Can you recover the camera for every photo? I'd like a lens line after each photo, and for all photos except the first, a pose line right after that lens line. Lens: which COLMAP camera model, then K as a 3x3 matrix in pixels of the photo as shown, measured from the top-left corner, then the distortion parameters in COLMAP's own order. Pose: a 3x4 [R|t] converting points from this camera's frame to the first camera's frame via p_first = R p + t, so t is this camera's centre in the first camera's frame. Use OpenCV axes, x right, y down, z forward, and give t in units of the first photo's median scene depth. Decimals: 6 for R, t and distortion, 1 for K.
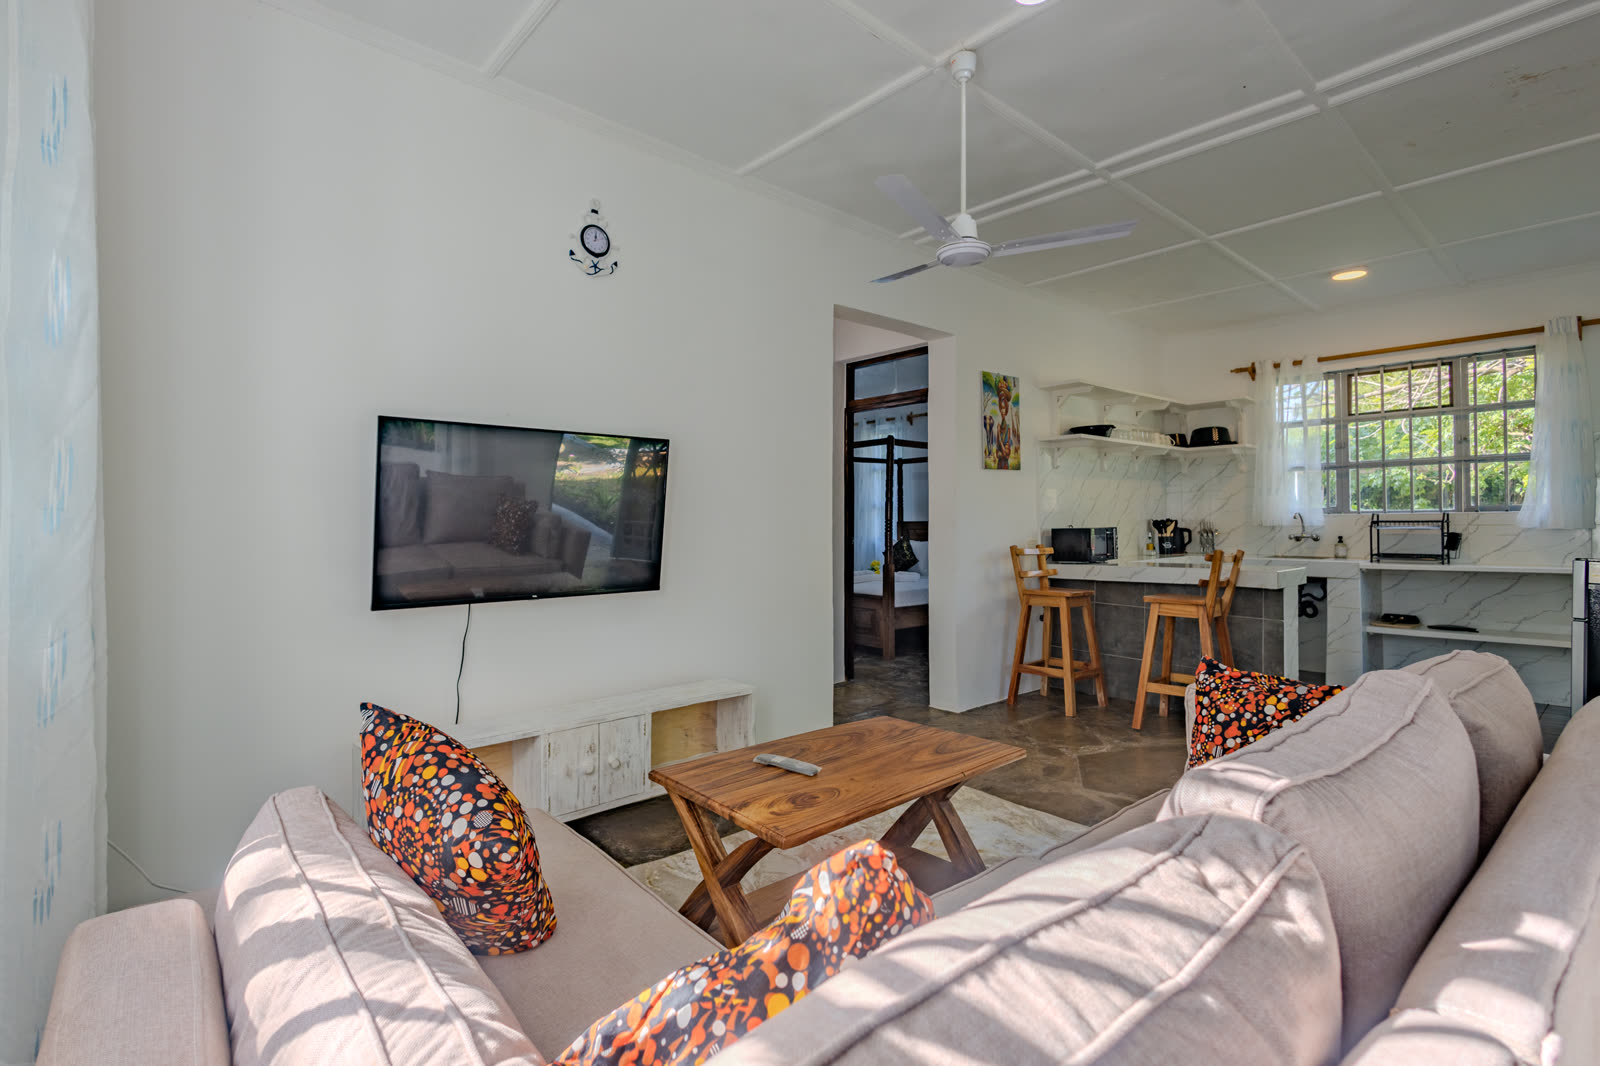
lens RADIAL K [[737.3, 0, 799.1], [0, 737.3, 525.8], [0, 0, 1]] dist [0.001331, -0.000269]
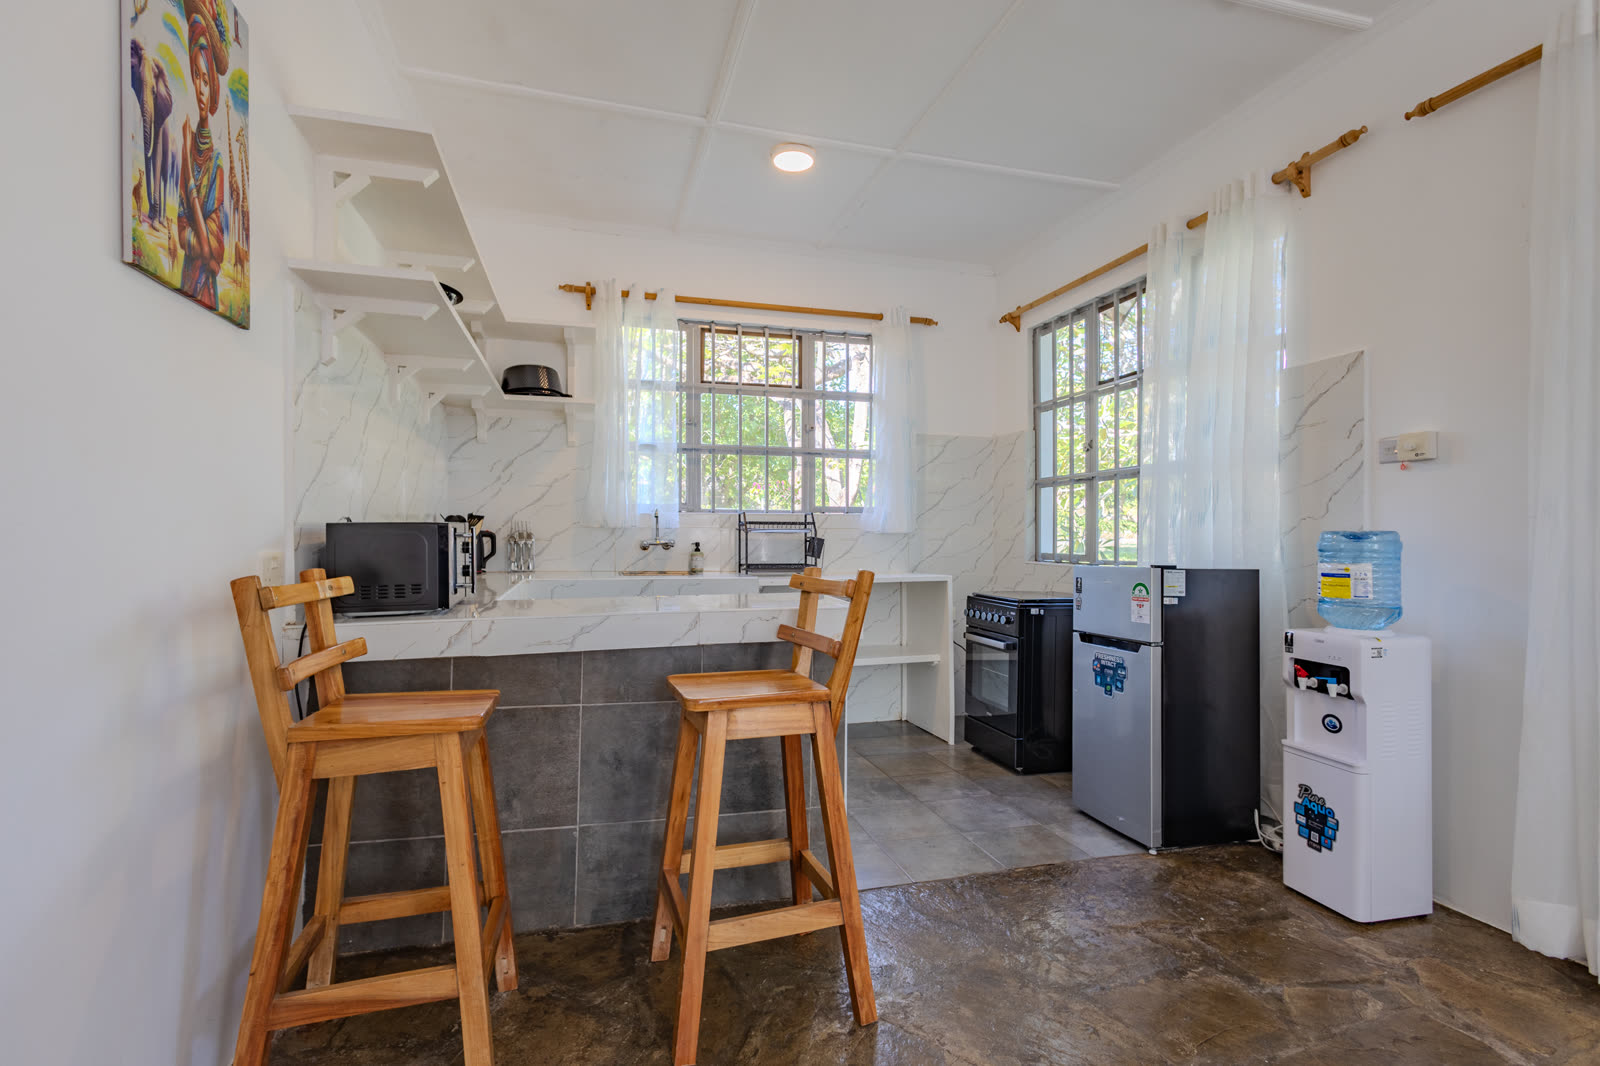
lens RADIAL K [[737.3, 0, 793.8], [0, 737.3, 531.5], [0, 0, 1]] dist [0.001331, -0.000269]
pose [[0.439959, 0.009636, 0.897966, 0.117007], [-0.002892, 0.999952, -0.009313, 0.010556], [-0.898013, 0.001501, 0.439966, 0.624199]]
